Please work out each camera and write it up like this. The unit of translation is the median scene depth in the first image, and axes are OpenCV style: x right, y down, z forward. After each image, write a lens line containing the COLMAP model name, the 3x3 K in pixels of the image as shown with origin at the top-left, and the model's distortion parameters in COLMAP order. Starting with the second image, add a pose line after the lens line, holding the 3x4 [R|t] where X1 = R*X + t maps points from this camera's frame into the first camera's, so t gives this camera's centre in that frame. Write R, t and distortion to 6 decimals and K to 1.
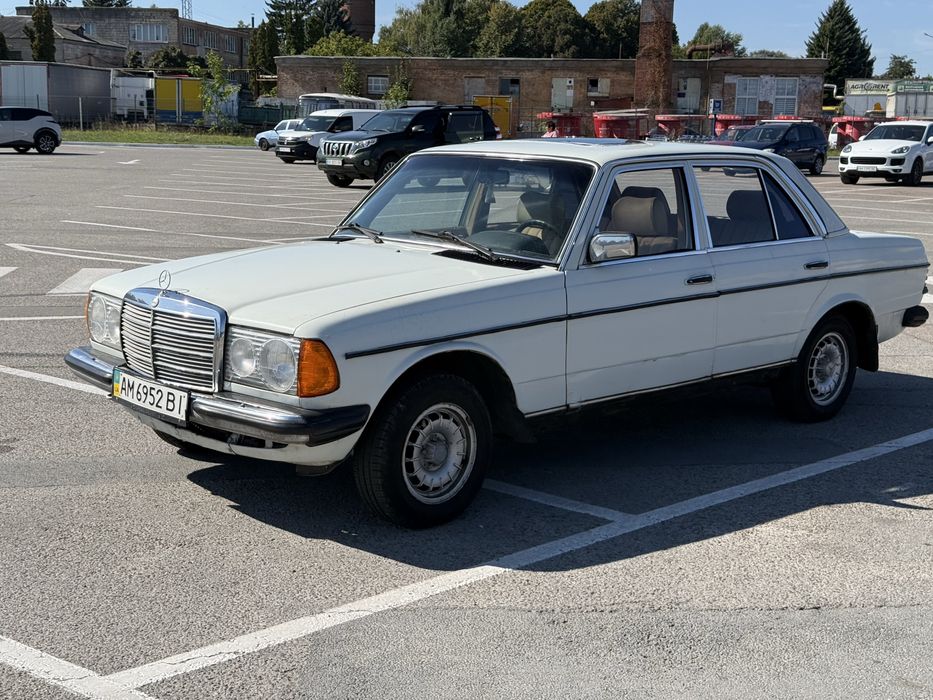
lens RADIAL K [[1304.5, 0, 451.5], [0, 1304.5, 351.3], [0, 0, 1]] dist [0.116474, 0.000000]
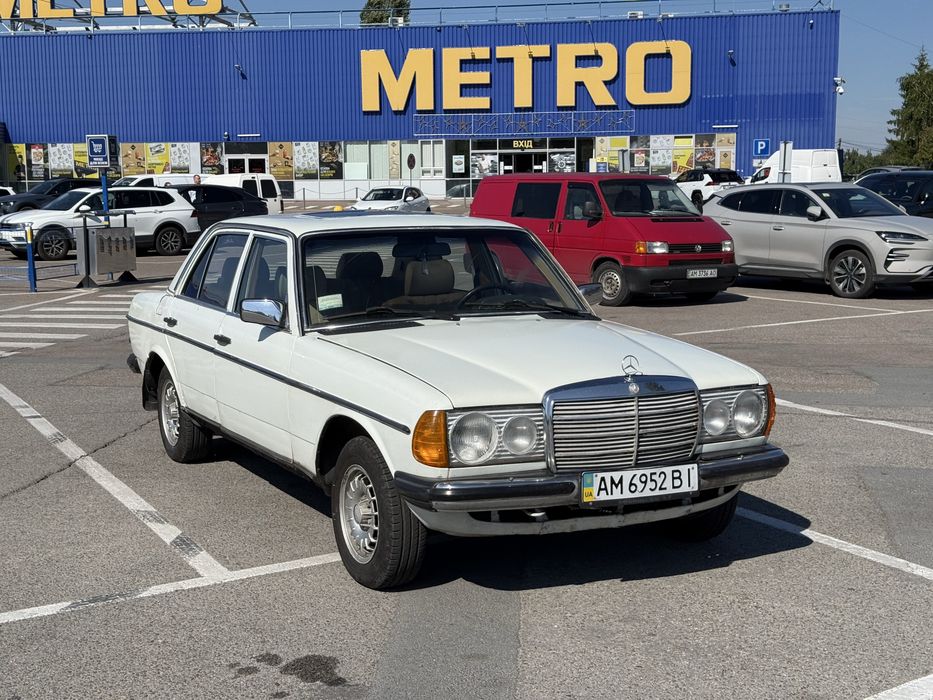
lens RADIAL K [[1304.5, 0, 465.0], [0, 1304.5, 349.5], [0, 0, 1]] dist [0.116474, 0.000000]
pose [[0.281373, -0.134961, 0.950060, -1.134337], [0.173158, 0.980949, 0.088065, -0.166437], [-0.943846, 0.139731, 0.299382, 0.783733]]
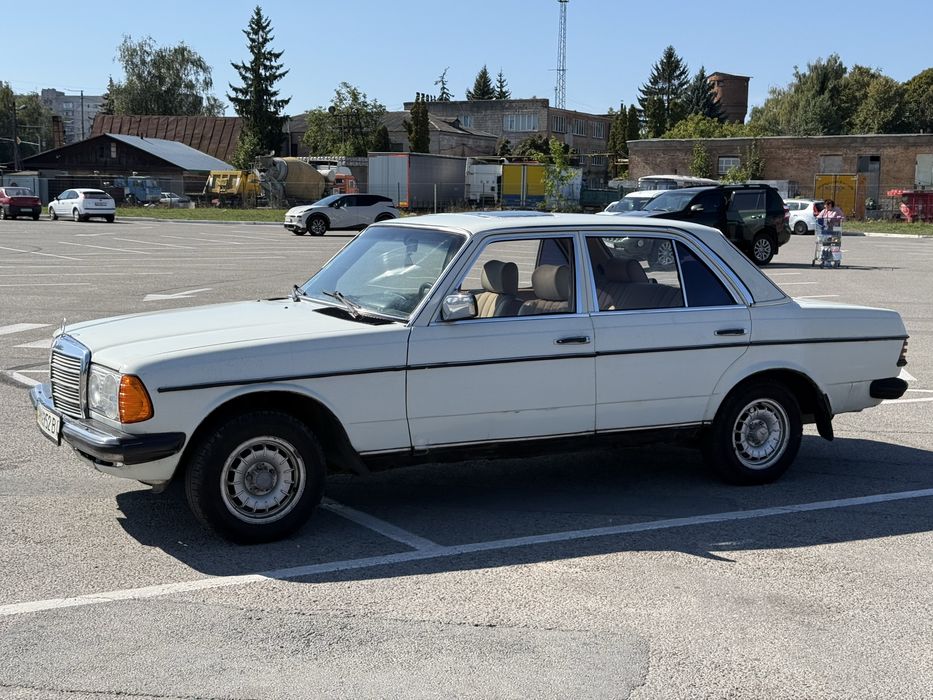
lens RADIAL K [[1304.5, 0, 458.6], [0, 1304.5, 357.2], [0, 0, 1]] dist [0.116474, 0.000000]
pose [[0.961088, 0.025468, -0.275065, 0.449606], [-0.041084, 0.997845, -0.051159, 0.020837], [0.273169, 0.060469, 0.960064, -0.069098]]
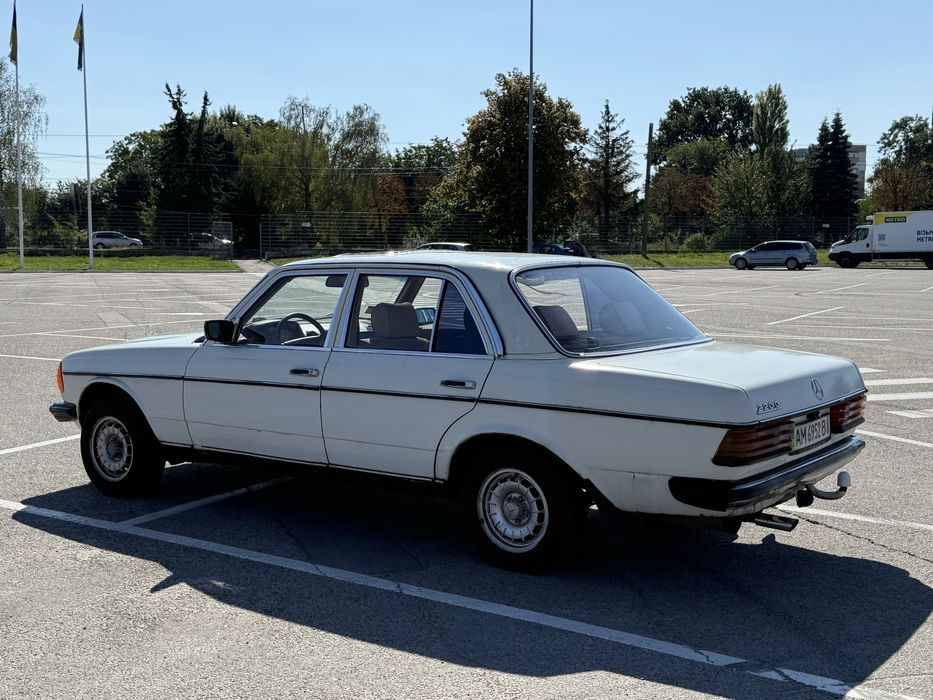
lens RADIAL K [[1133.3, 0, 468.0], [0, 1133.3, 358.5], [0, 0, 1]] dist [0.103997, 0.000000]
pose [[0.185816, 0.074847, -0.979730, 1.332226], [-0.163278, 0.985584, 0.044327, -0.150477], [0.968923, 0.151732, 0.195358, 1.072804]]
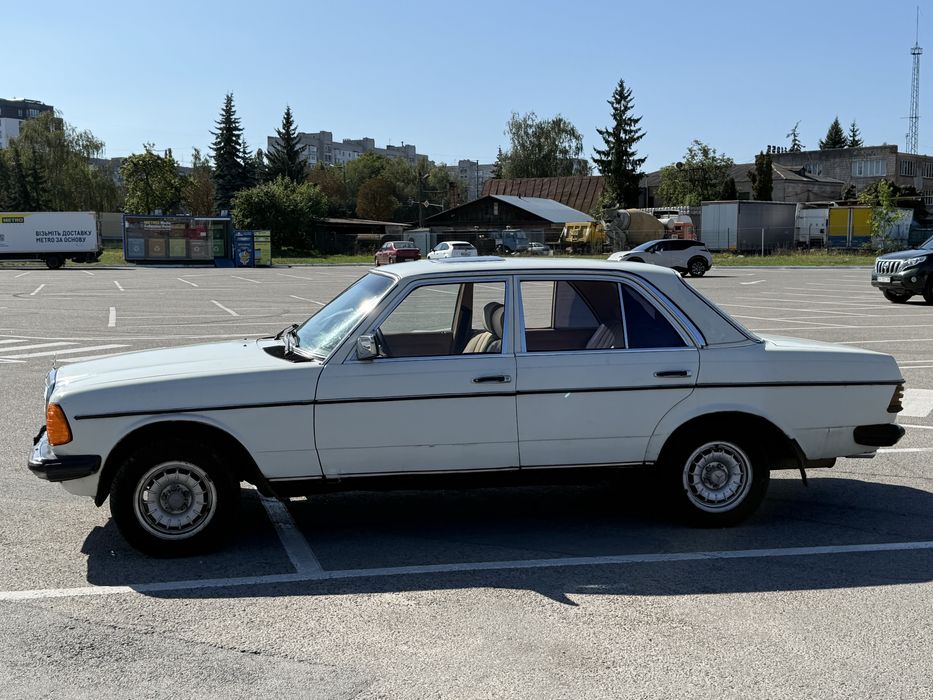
lens RADIAL K [[1133.3, 0, 452.0], [0, 1133.3, 361.6], [0, 0, 1]] dist [0.103997, 0.000000]
pose [[0.830454, 0.032763, -0.556123, 0.800129], [-0.073911, 0.995924, -0.051697, -0.019312], [0.552162, 0.084036, 0.829491, 0.191825]]
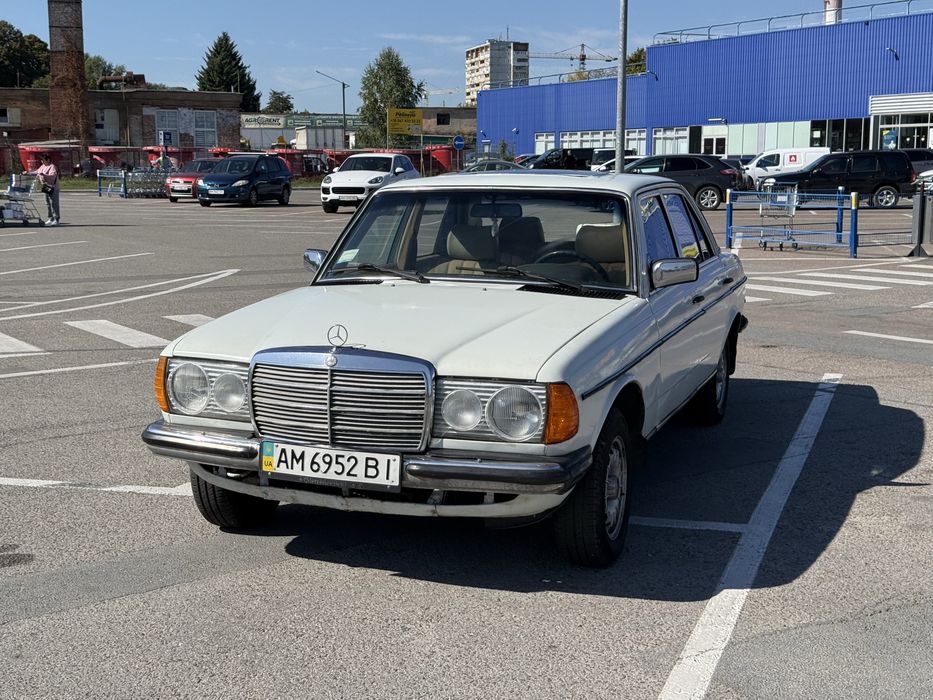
lens RADIAL K [[1304.5, 0, 463.7], [0, 1304.5, 353.0], [0, 0, 1]] dist [0.116474, 0.000000]
pose [[0.893374, -0.082272, 0.441718, -0.515925], [0.091940, 0.995764, -0.000481, -0.032287], [-0.439808, 0.041041, 0.897154, 0.145371]]
